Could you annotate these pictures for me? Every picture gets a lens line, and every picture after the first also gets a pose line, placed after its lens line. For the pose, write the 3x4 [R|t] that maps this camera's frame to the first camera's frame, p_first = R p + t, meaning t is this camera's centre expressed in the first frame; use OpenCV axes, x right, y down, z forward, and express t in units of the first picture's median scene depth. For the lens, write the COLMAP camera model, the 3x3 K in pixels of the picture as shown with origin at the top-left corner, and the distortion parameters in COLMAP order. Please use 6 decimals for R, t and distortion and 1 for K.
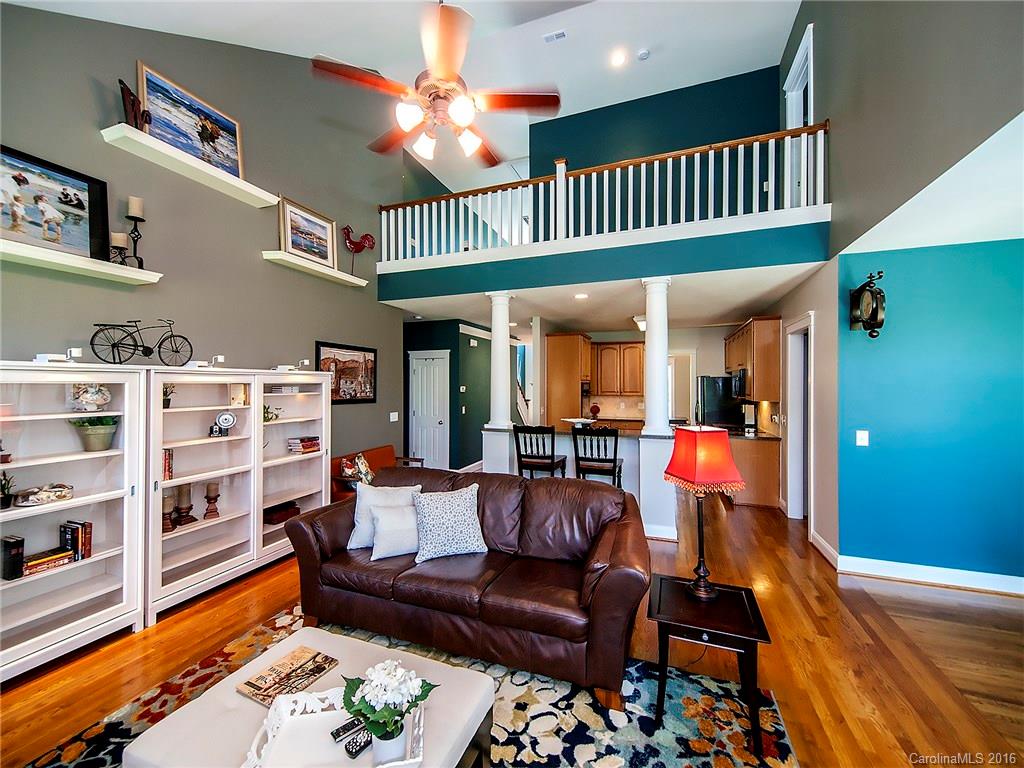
lens RADIAL K [[417.7, 0, 503.7], [0, 417.7, 385.3], [0, 0, 1]] dist [0.011565, -0.000573]
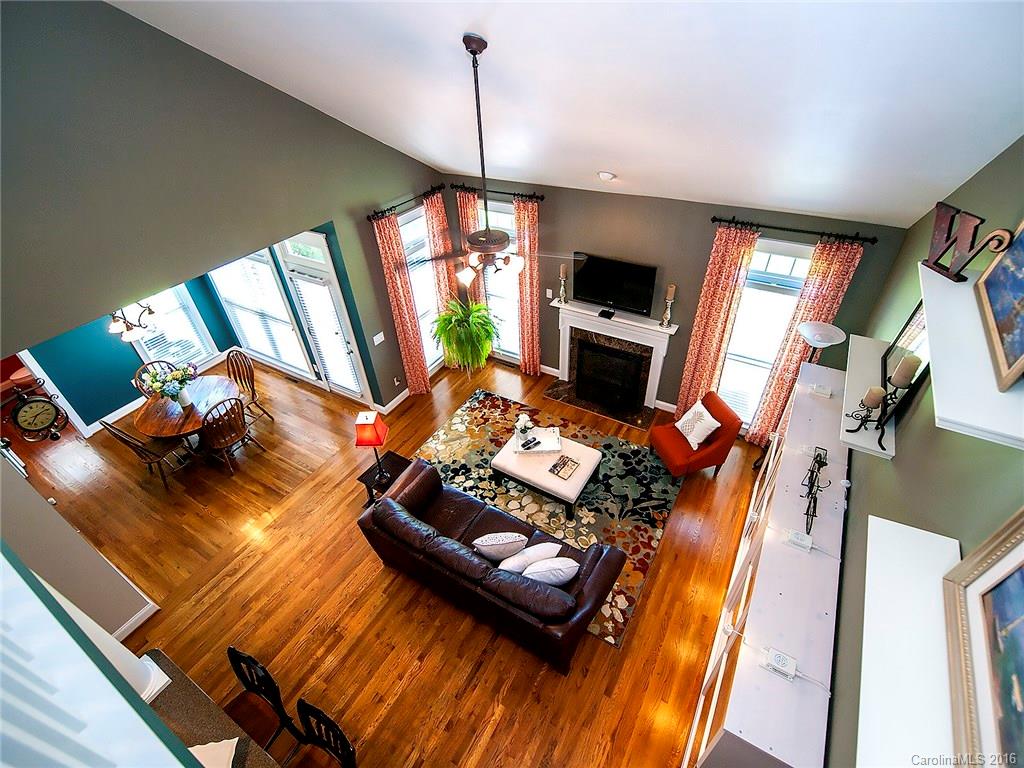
lens RADIAL K [[483.9, 0, 510.0], [0, 483.9, 382.4], [0, 0, 1]] dist [0.000975, -0.000006]
pose [[-0.984513, -0.063483, 0.163415, -0.372219], [0.052092, 0.784100, 0.618444, -0.968942], [-0.167394, 0.617379, -0.768650, 1.798808]]
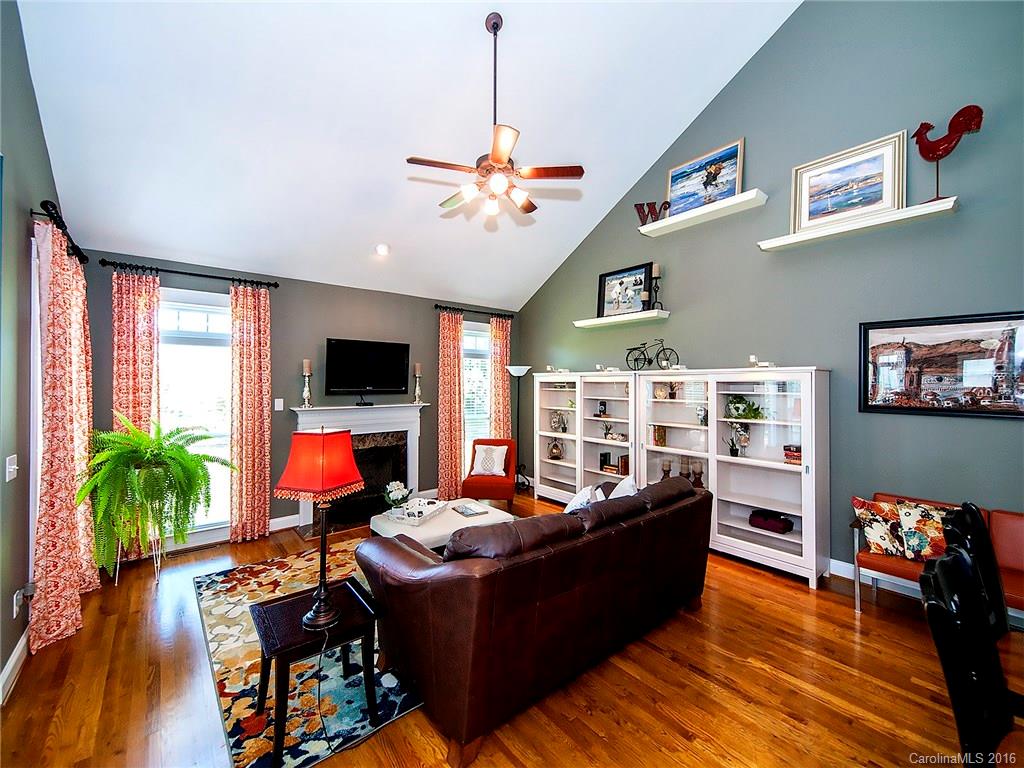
lens RADIAL K [[417.7, 0, 509.1], [0, 417.7, 384.6], [0, 0, 1]] dist [0.011565, -0.000573]
pose [[-0.482305, 0.001424, -0.876002, 0.784192], [-0.004094, 0.999984, 0.003880, 0.001125], [0.875994, 0.005457, -0.482291, 1.312249]]
